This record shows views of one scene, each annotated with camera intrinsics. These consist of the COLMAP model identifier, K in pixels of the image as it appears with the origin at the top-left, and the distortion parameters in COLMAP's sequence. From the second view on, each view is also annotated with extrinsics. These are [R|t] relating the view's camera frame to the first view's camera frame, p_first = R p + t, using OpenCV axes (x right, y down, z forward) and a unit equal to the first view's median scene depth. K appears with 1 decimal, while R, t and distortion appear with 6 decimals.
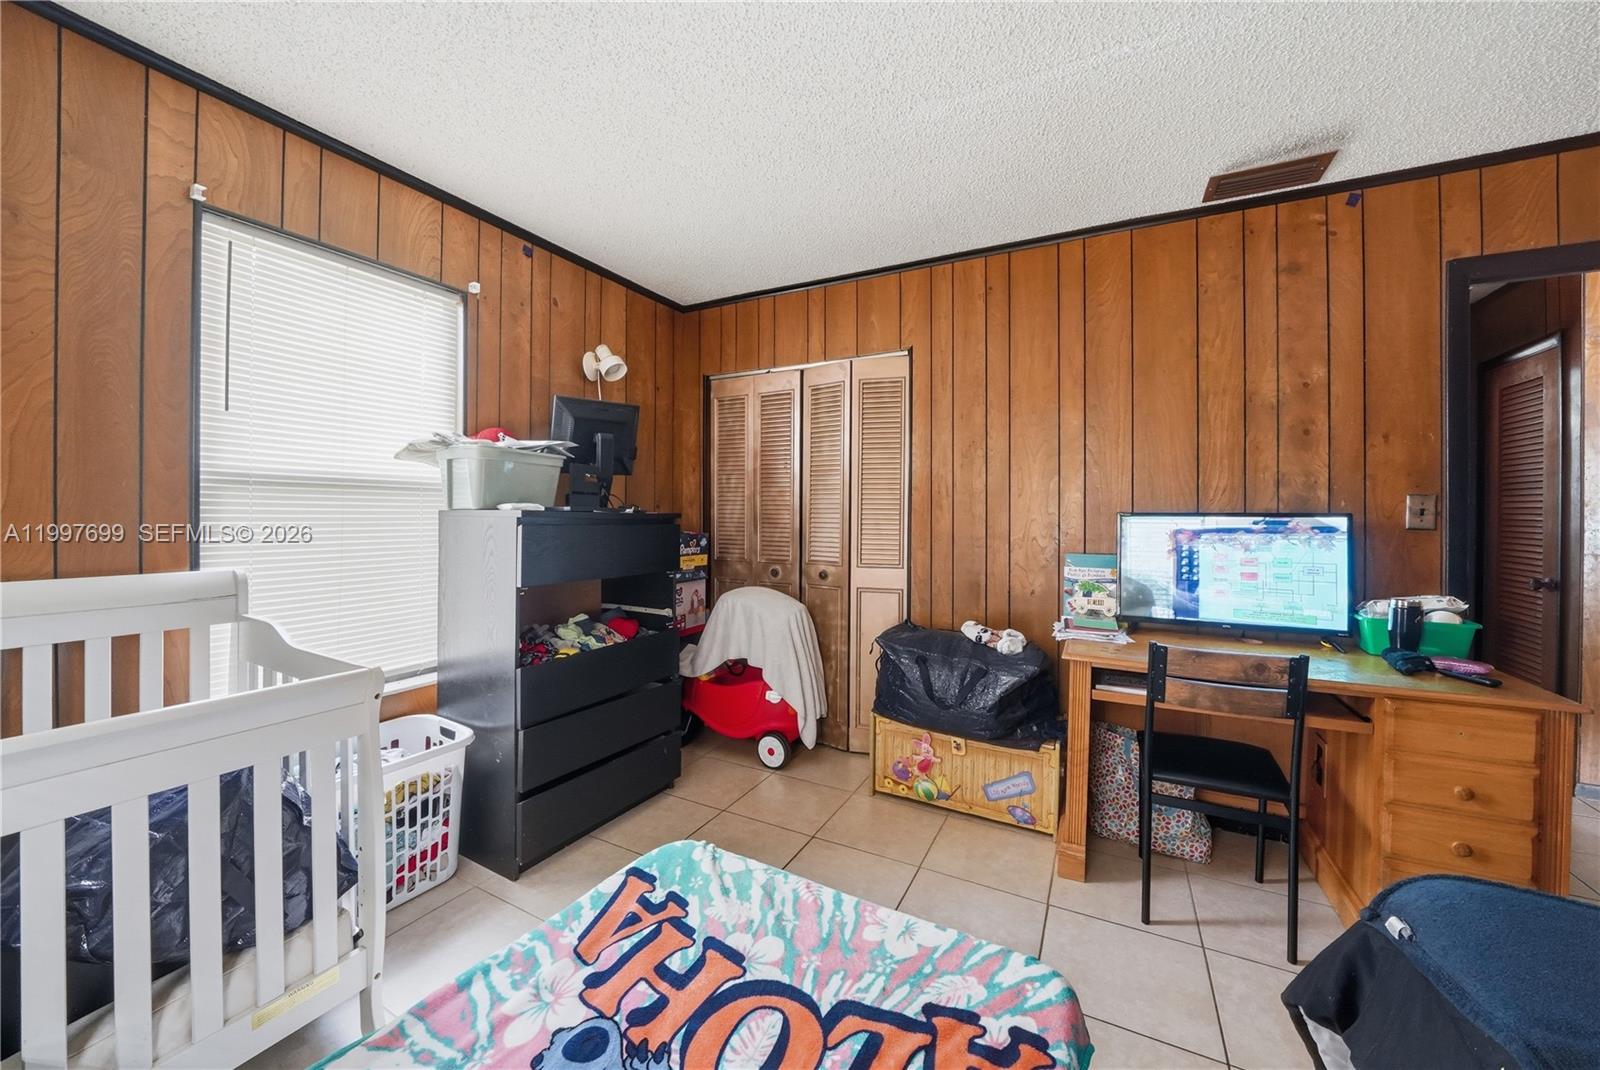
lens RADIAL K [[586.0, 0, 796.0], [0, 586.0, 514.8], [0, 0, 1]] dist [-0.023220, 0.000050]
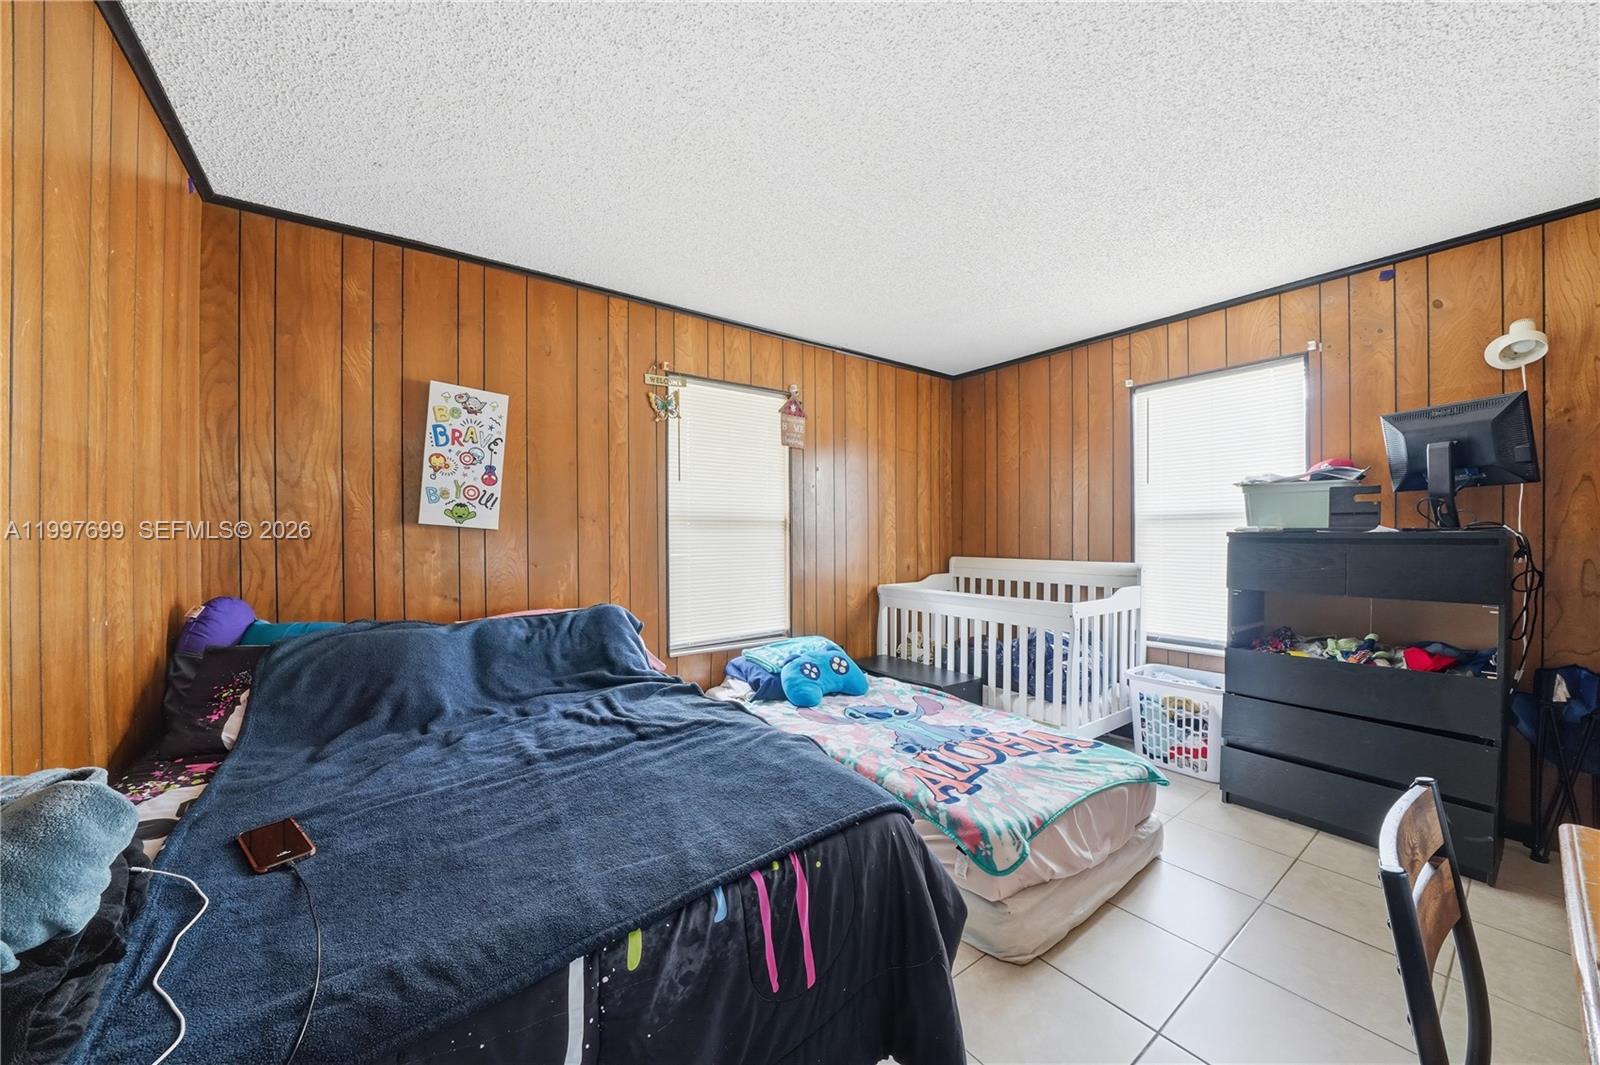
lens RADIAL K [[559.8, 0, 795.6], [0, 559.8, 536.7], [0, 0, 1]] dist [-0.000080, -0.000002]
pose [[-0.425748, -0.005068, -0.904827, 1.629469], [-0.000041, 0.999984, -0.005581, 0.014557], [0.904842, -0.002339, -0.425742, 0.914966]]
